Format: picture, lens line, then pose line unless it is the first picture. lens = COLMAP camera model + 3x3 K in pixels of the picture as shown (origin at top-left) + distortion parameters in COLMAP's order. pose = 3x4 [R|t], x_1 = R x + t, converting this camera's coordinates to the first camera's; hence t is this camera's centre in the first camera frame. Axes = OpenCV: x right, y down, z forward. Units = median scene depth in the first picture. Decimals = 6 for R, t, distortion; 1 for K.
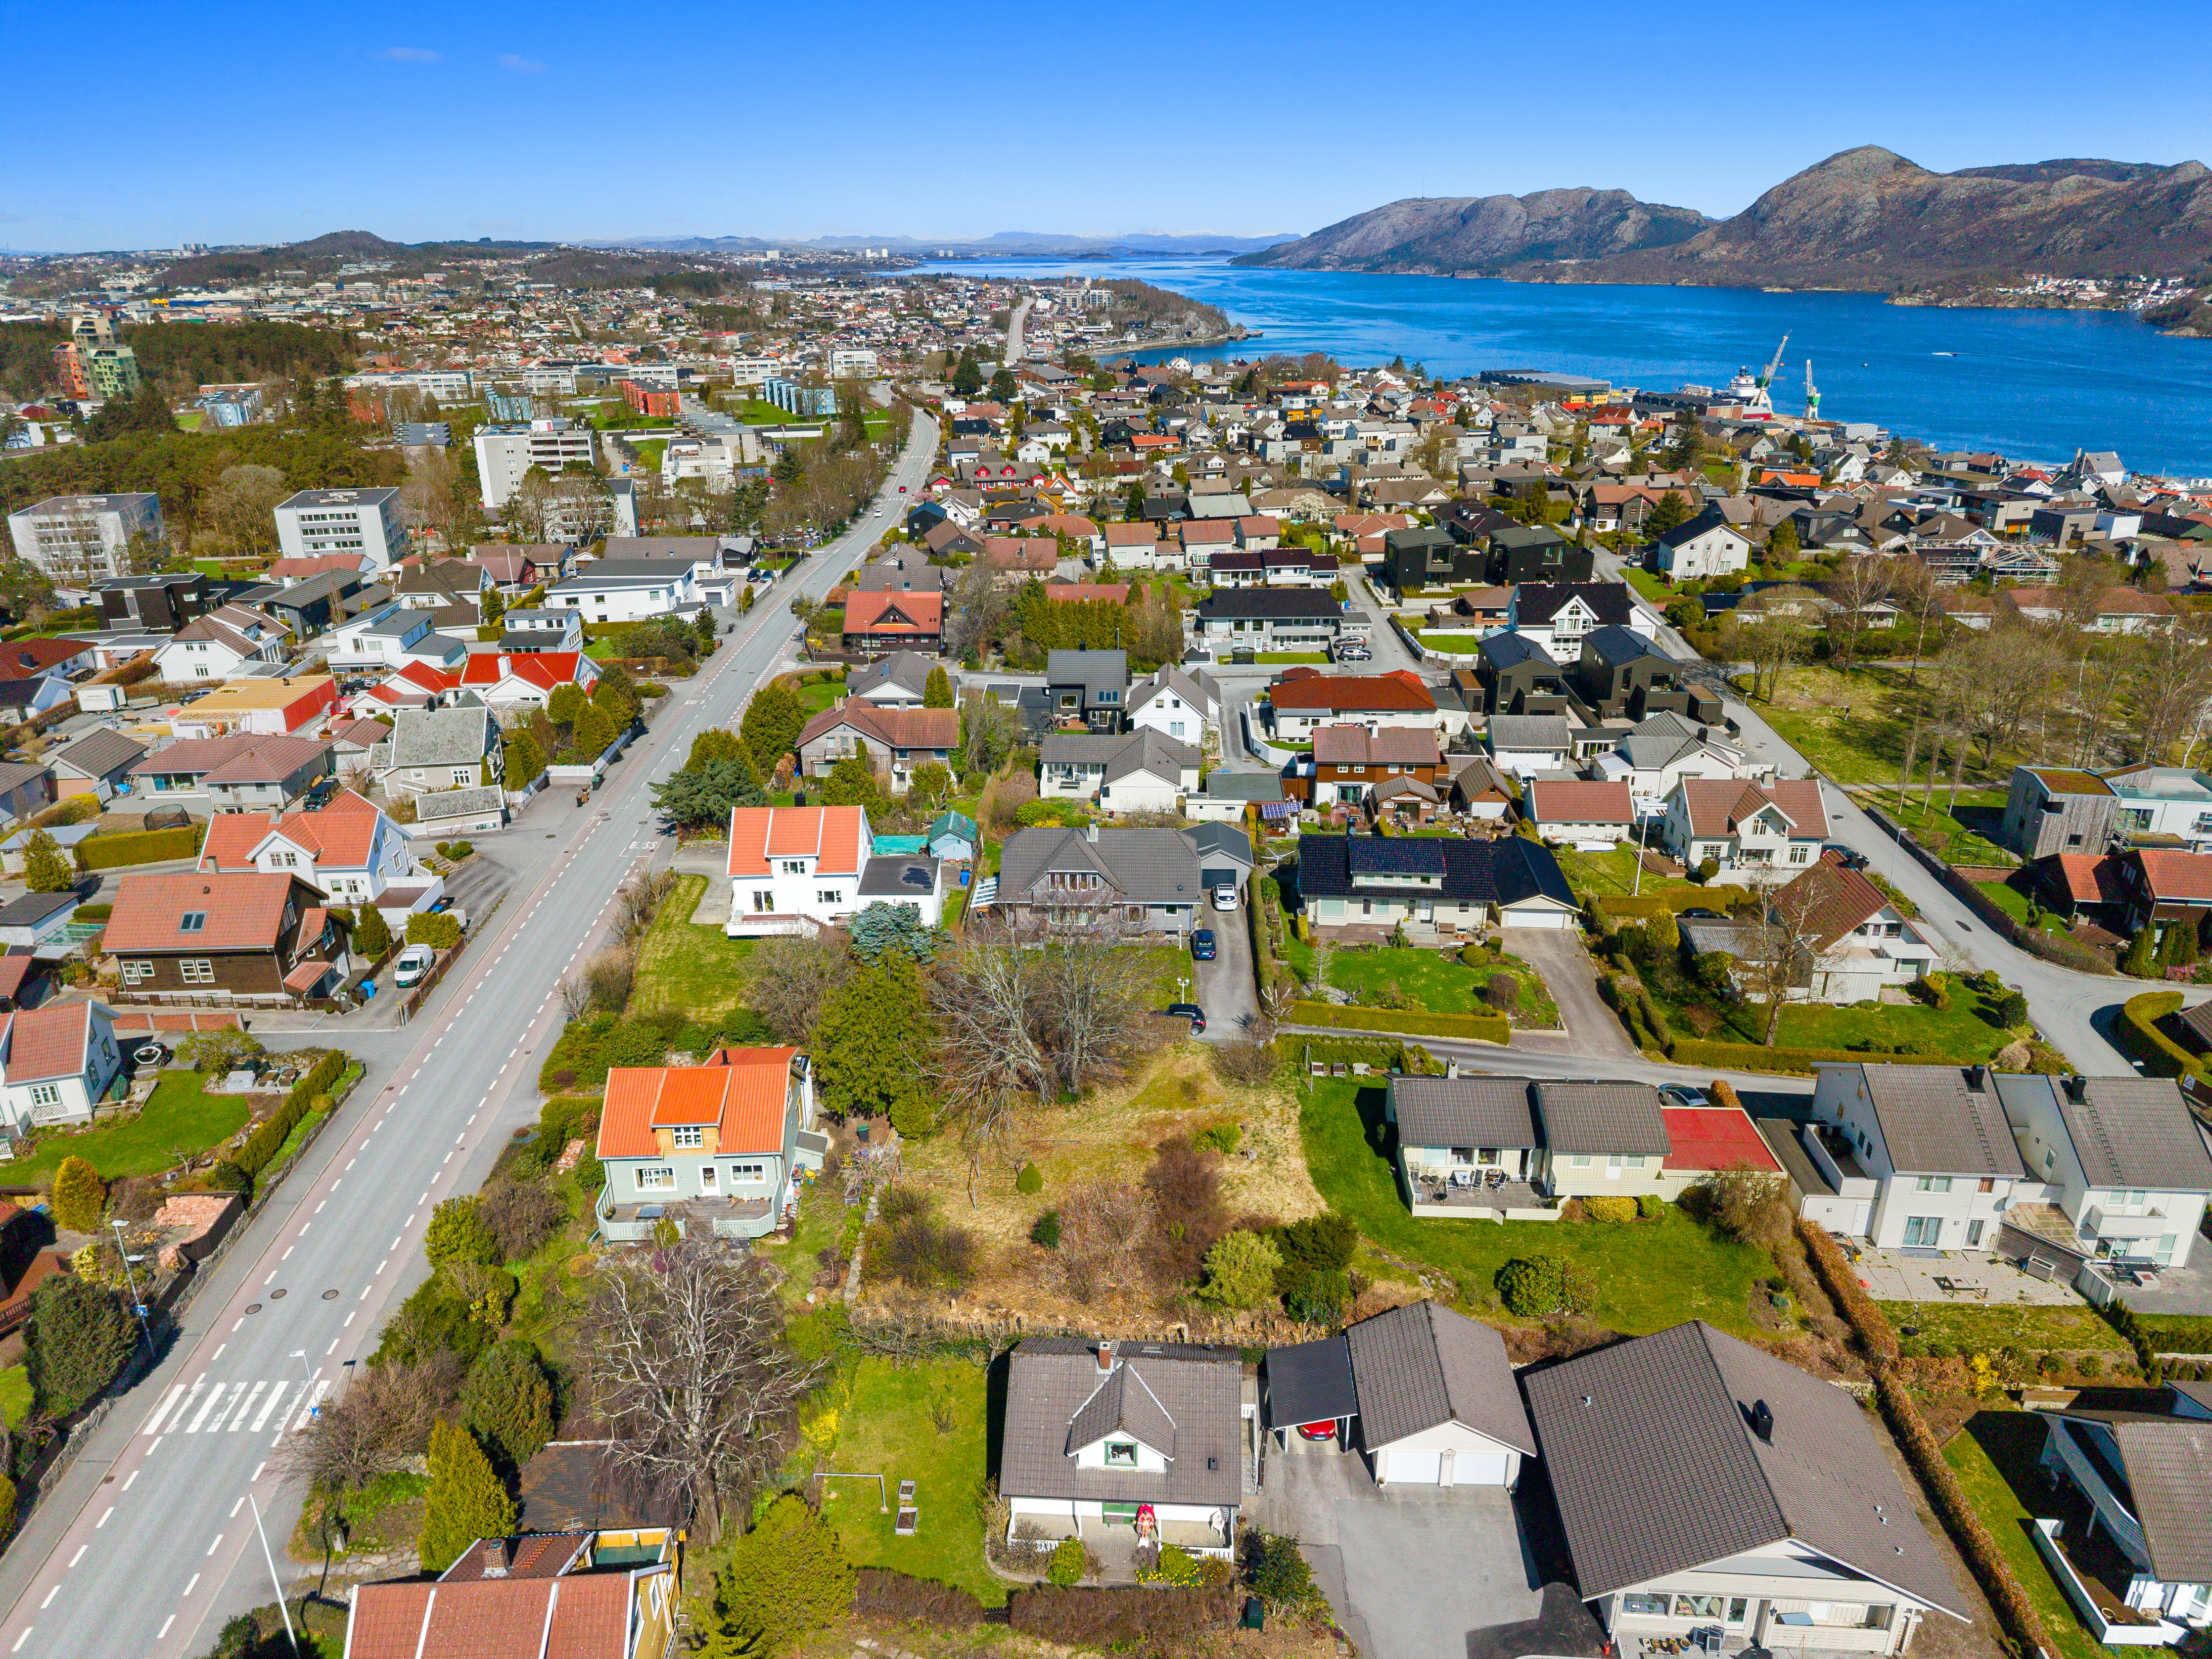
lens RADIAL K [[1468.2, 0, 1114.8], [0, 1468.2, 834.3], [0, 0, 1]] dist [0.073915, -0.096746]
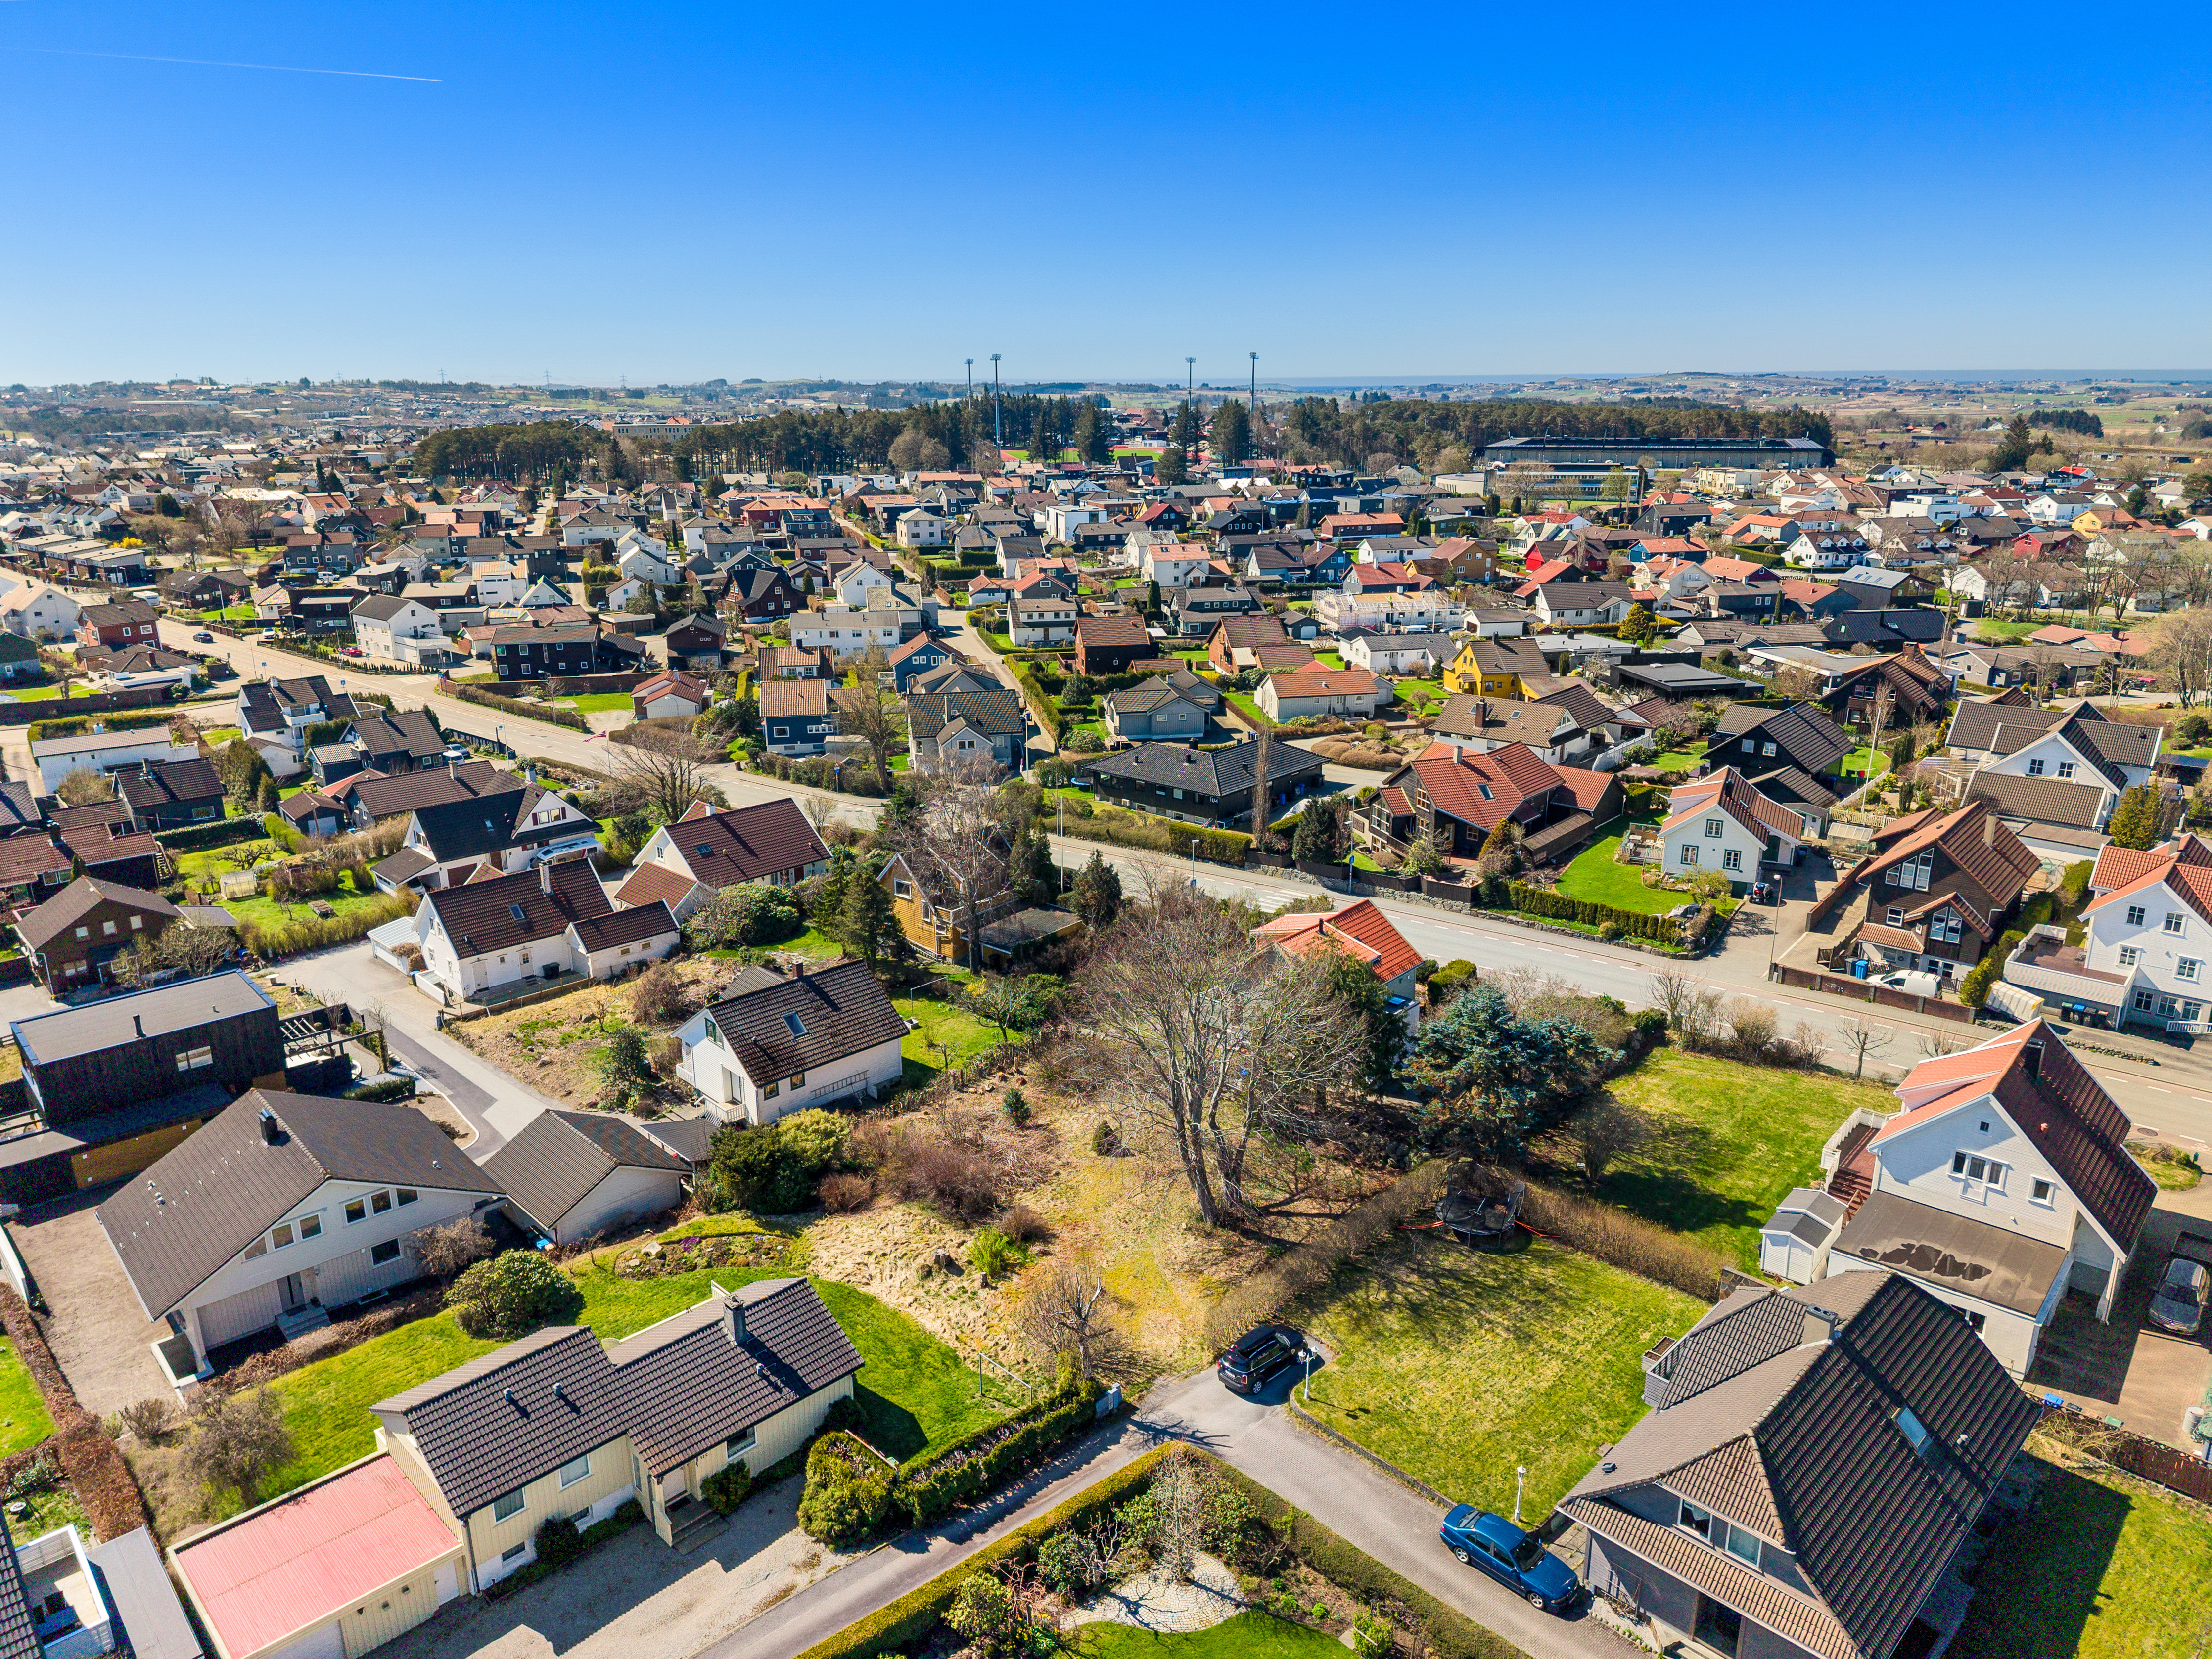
lens RADIAL K [[1468.0, 0, 1114.8], [0, 1468.0, 834.3], [0, 0, 1]] dist [0.073915, -0.096746]
pose [[-0.686334, 0.218170, -0.693792, 0.278444], [-0.260735, 0.816725, 0.514760, -0.204738], [0.678943, 0.534193, -0.503662, 0.721688]]
